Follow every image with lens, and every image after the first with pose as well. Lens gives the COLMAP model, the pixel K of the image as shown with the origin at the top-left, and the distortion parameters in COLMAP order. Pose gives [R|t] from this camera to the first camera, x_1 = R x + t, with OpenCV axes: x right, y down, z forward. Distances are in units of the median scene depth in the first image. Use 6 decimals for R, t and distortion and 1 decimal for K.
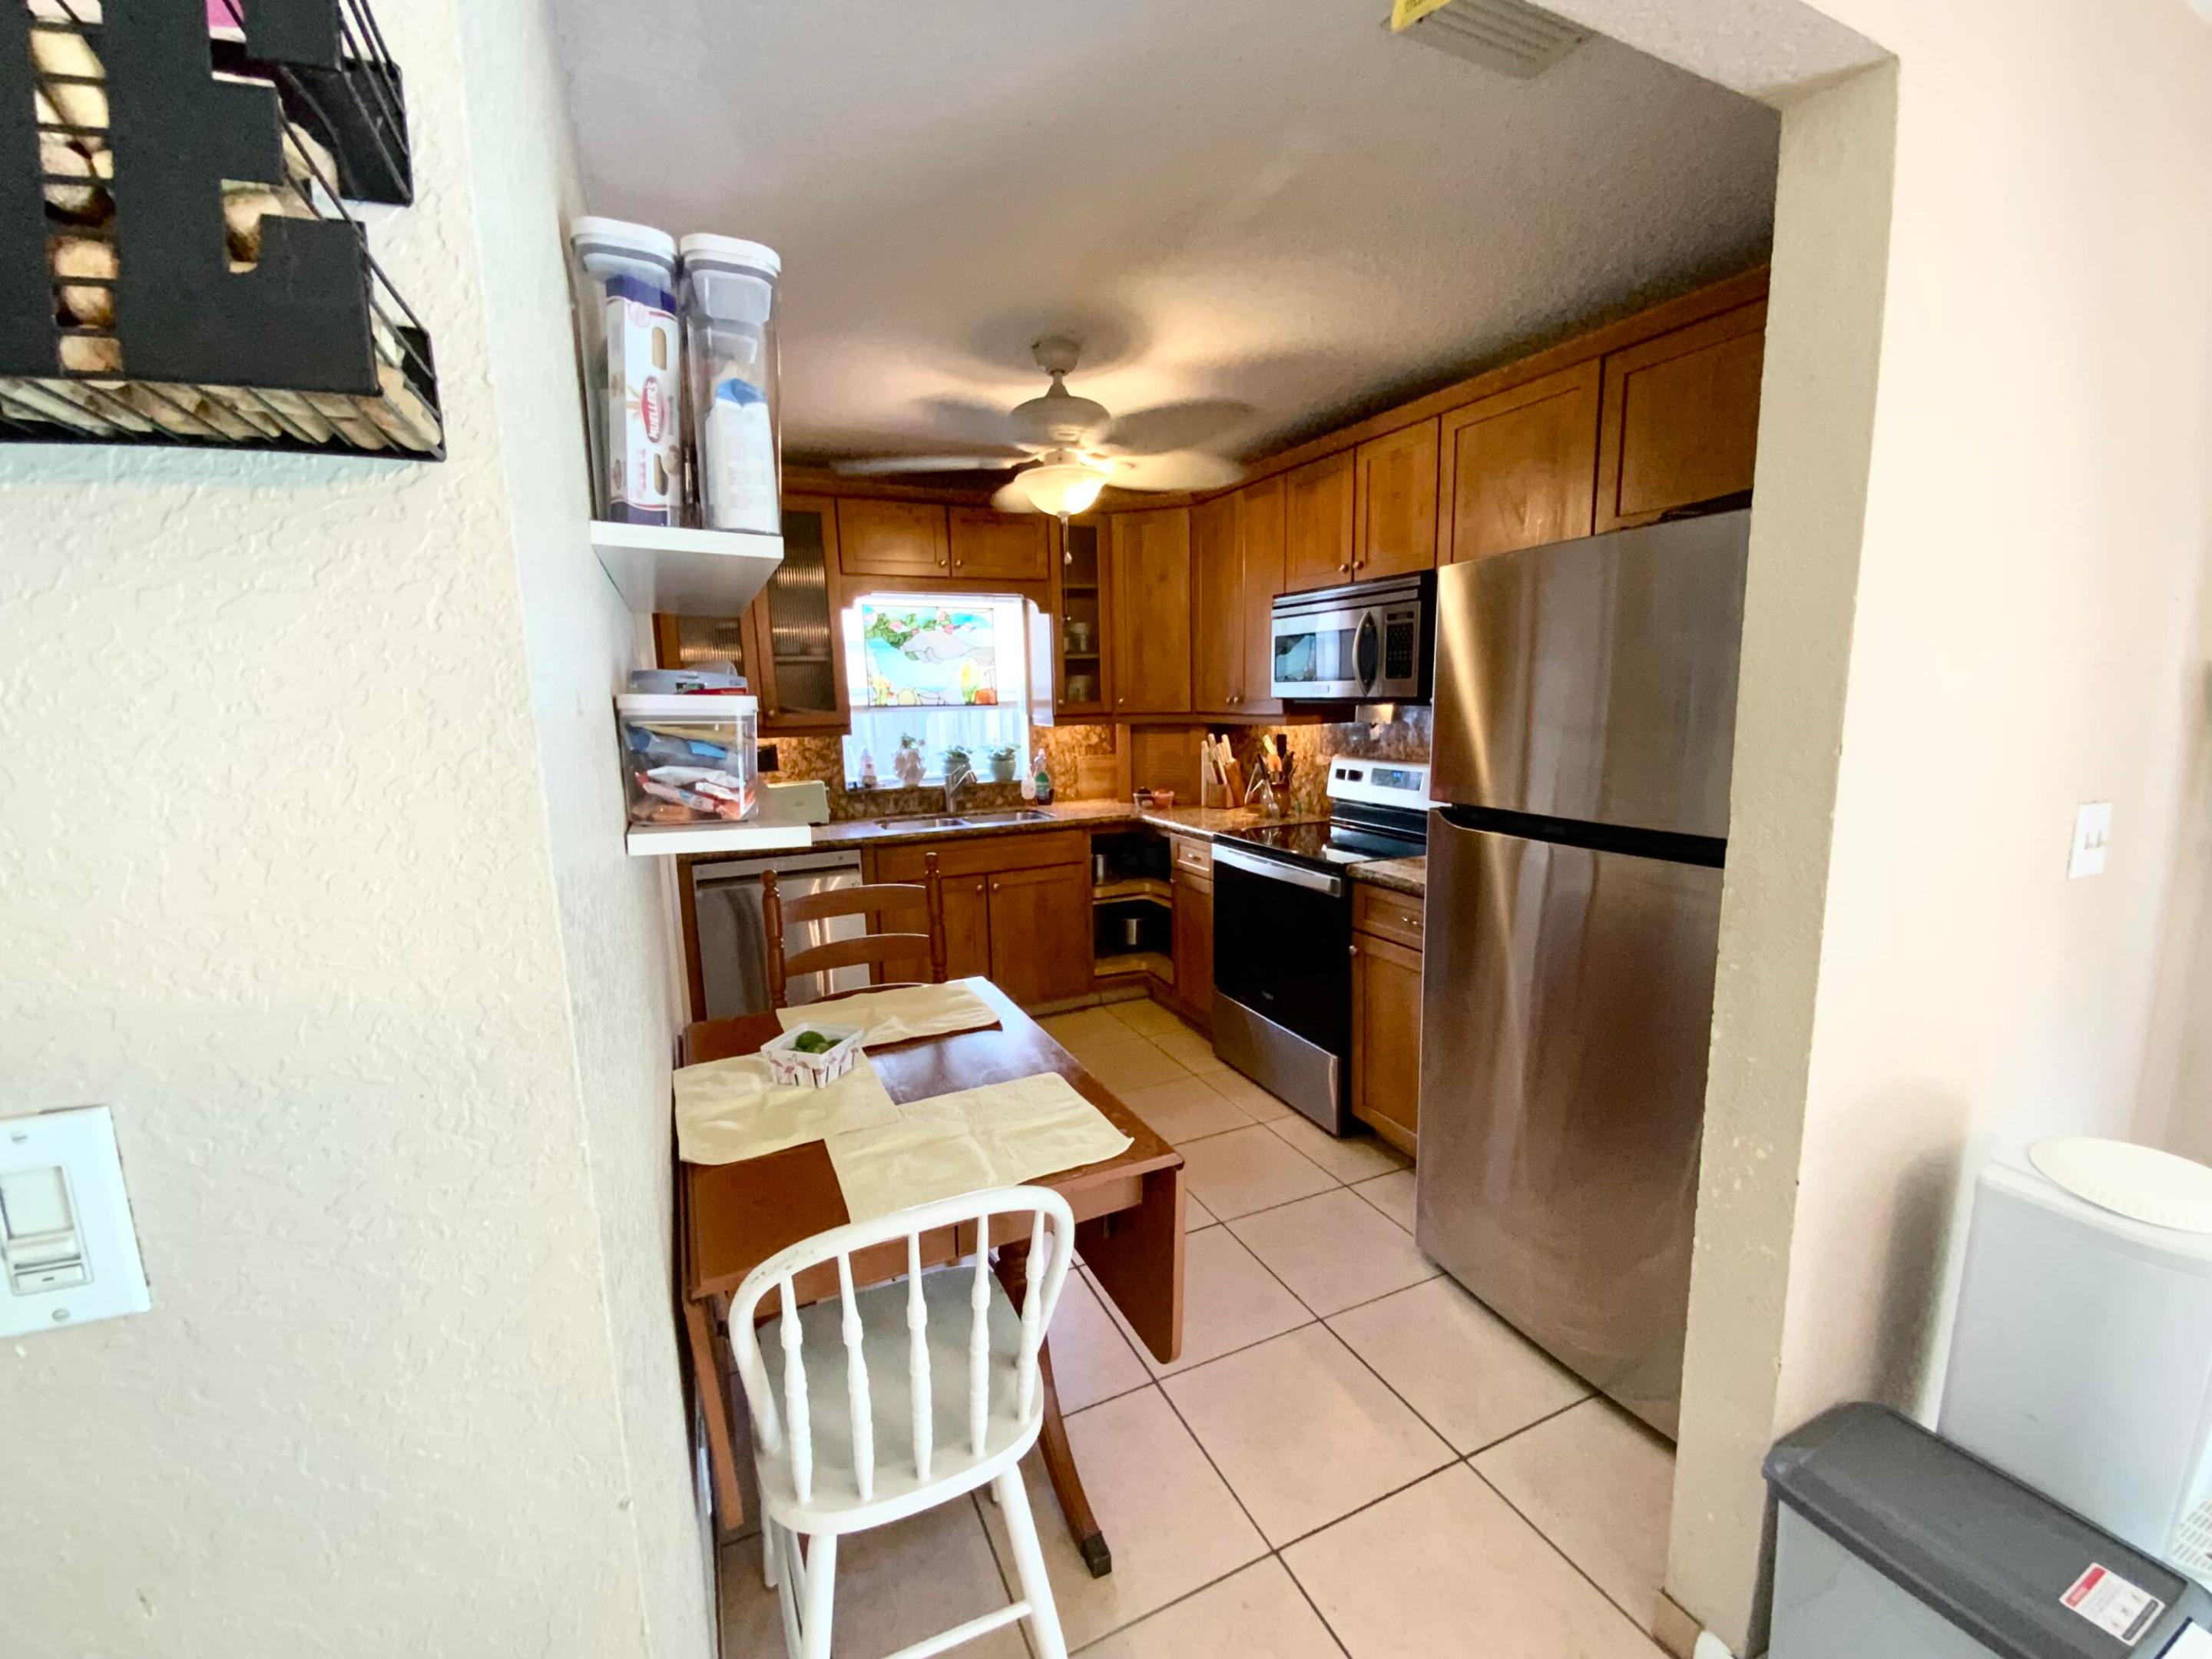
lens RADIAL K [[898.0, 0, 1114.8], [0, 898.0, 824.9], [0, 0, 1]] dist [0.016737, -0.012650]
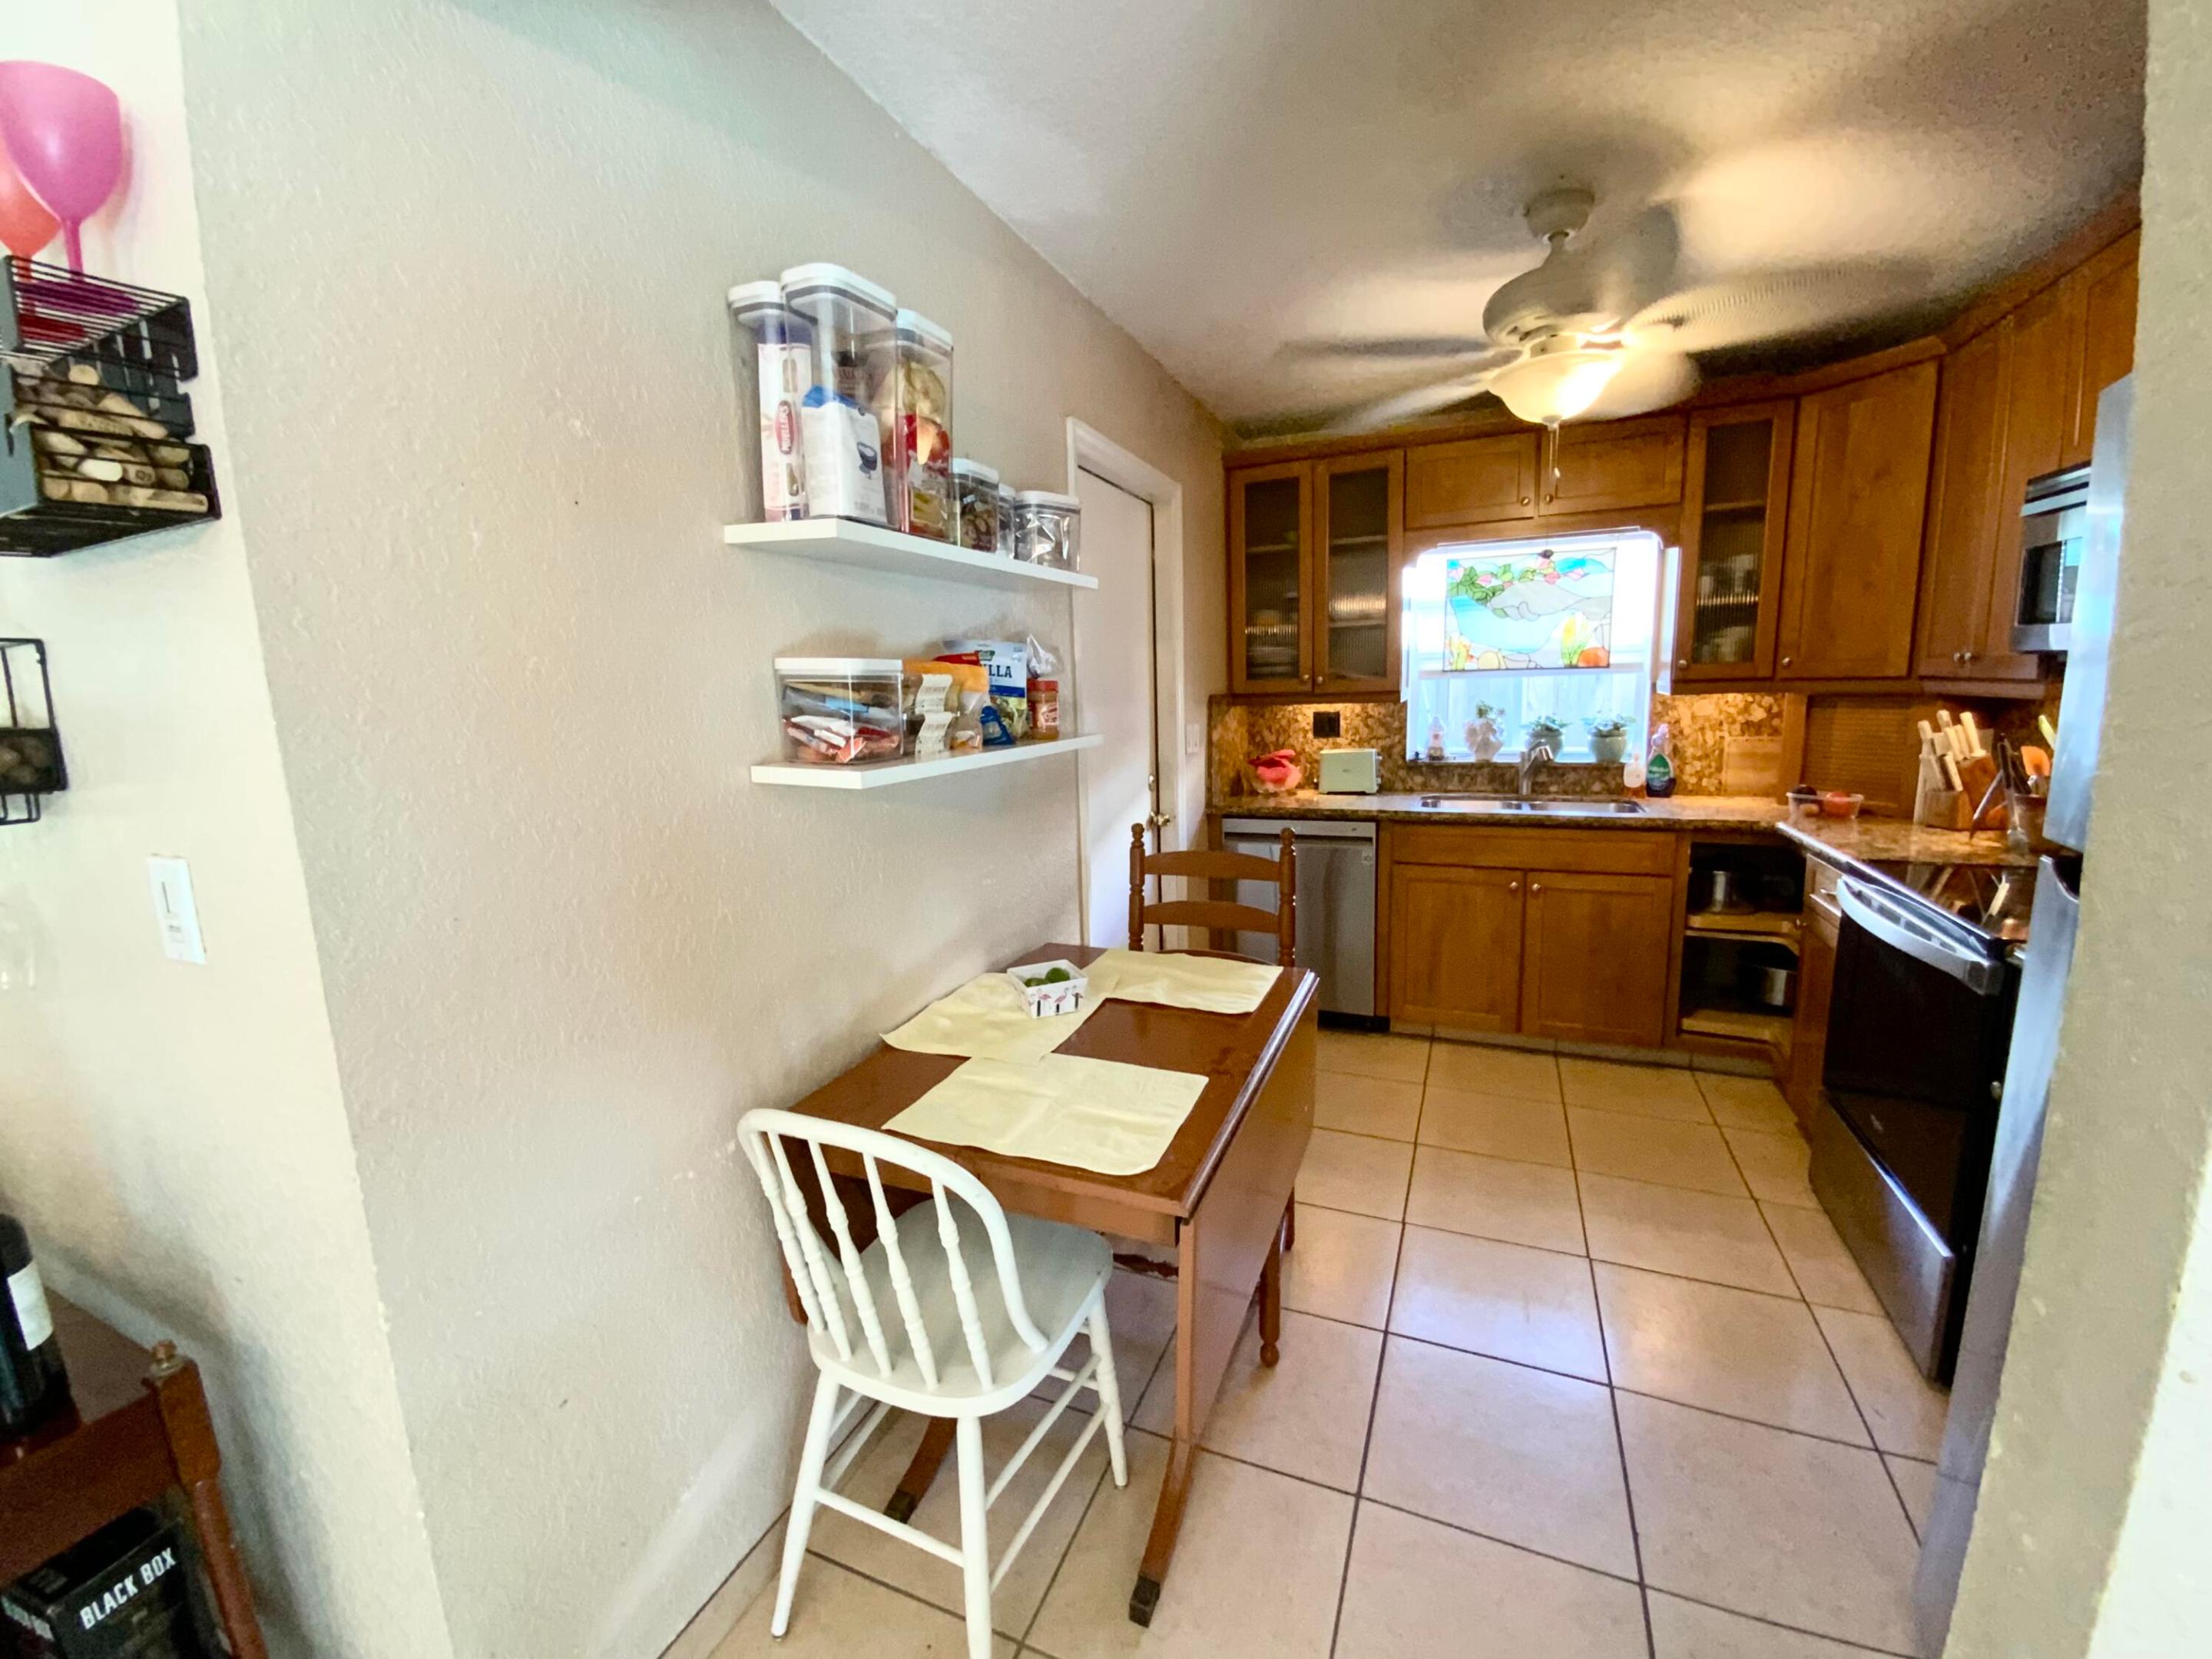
lens RADIAL K [[895.0, 0, 1106.0], [0, 895.0, 829.5], [0, 0, 1]] dist [0.023340, -0.020491]
pose [[0.656365, 0.122507, -0.744431, 0.203442], [-0.093638, 0.992327, 0.080741, -0.013137], [0.748610, 0.016712, 0.662800, 0.134616]]
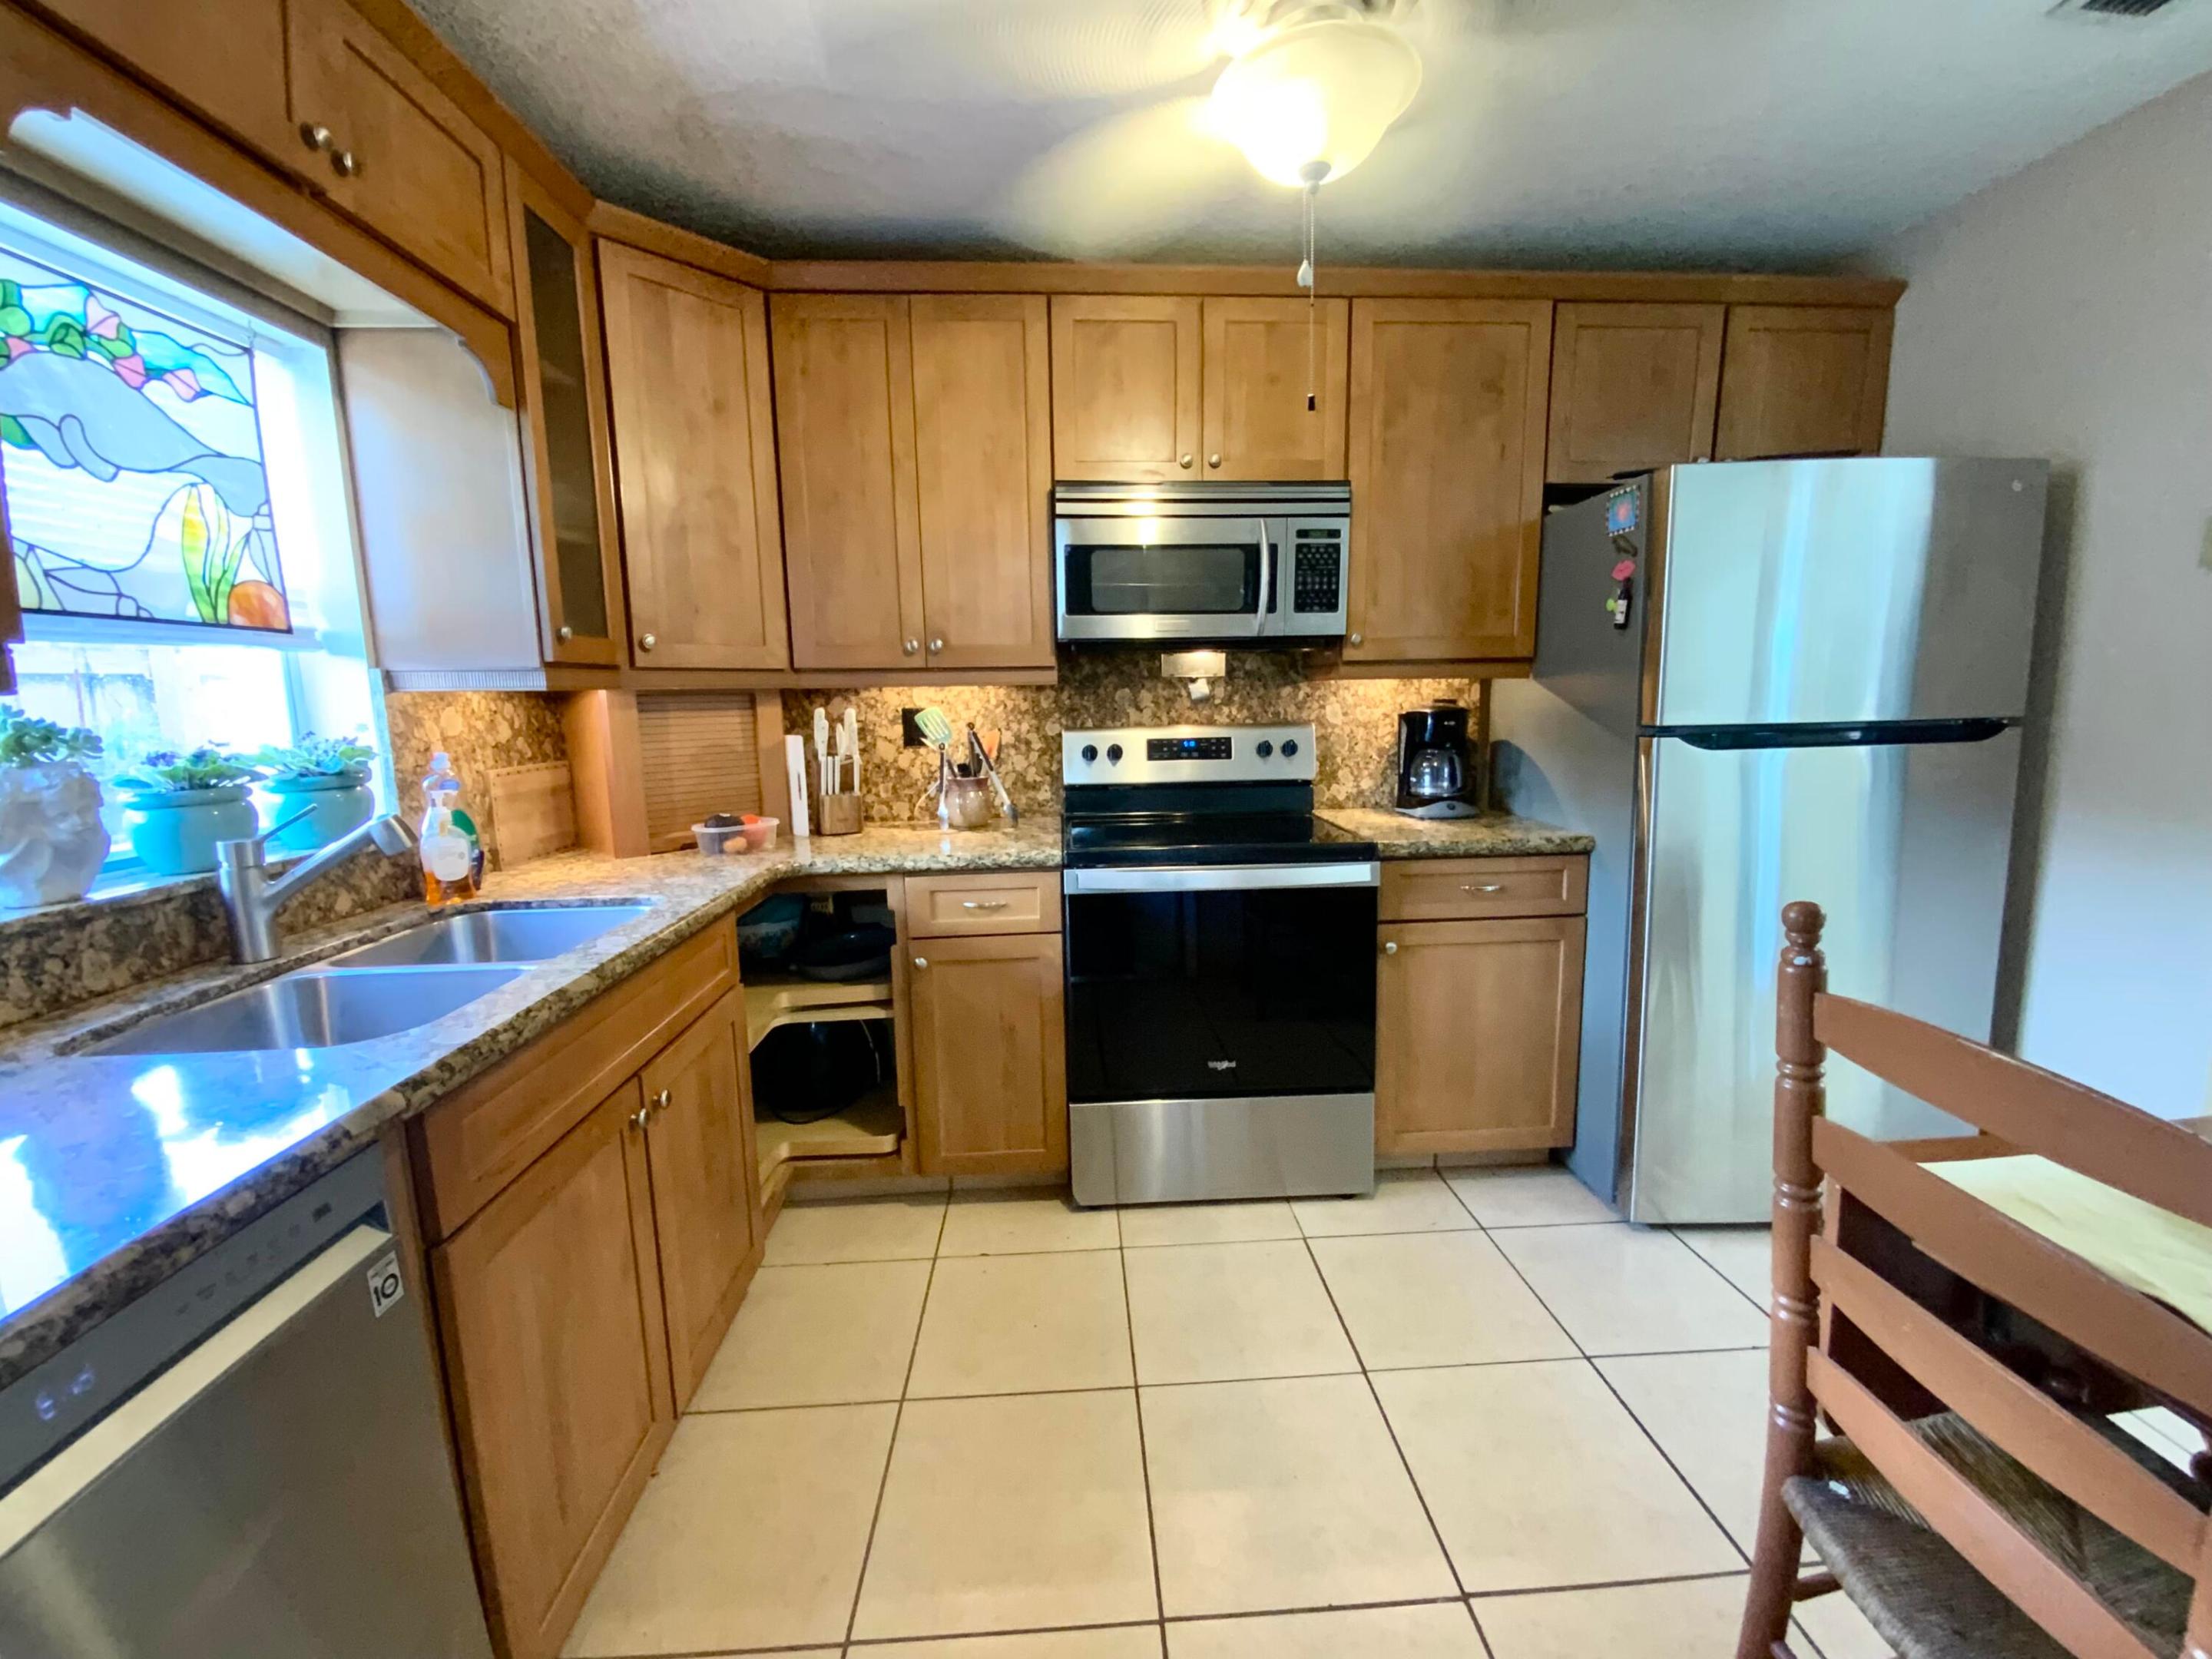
lens RADIAL K [[924.2, 0, 1117.7], [0, 924.2, 837.4], [0, 0, 1]] dist [0.019543, -0.013974]
pose [[0.370082, -0.130732, 0.919754, -0.376999], [0.145754, 0.985959, 0.081495, -0.039768], [-0.917494, 0.103898, 0.383941, 0.601176]]
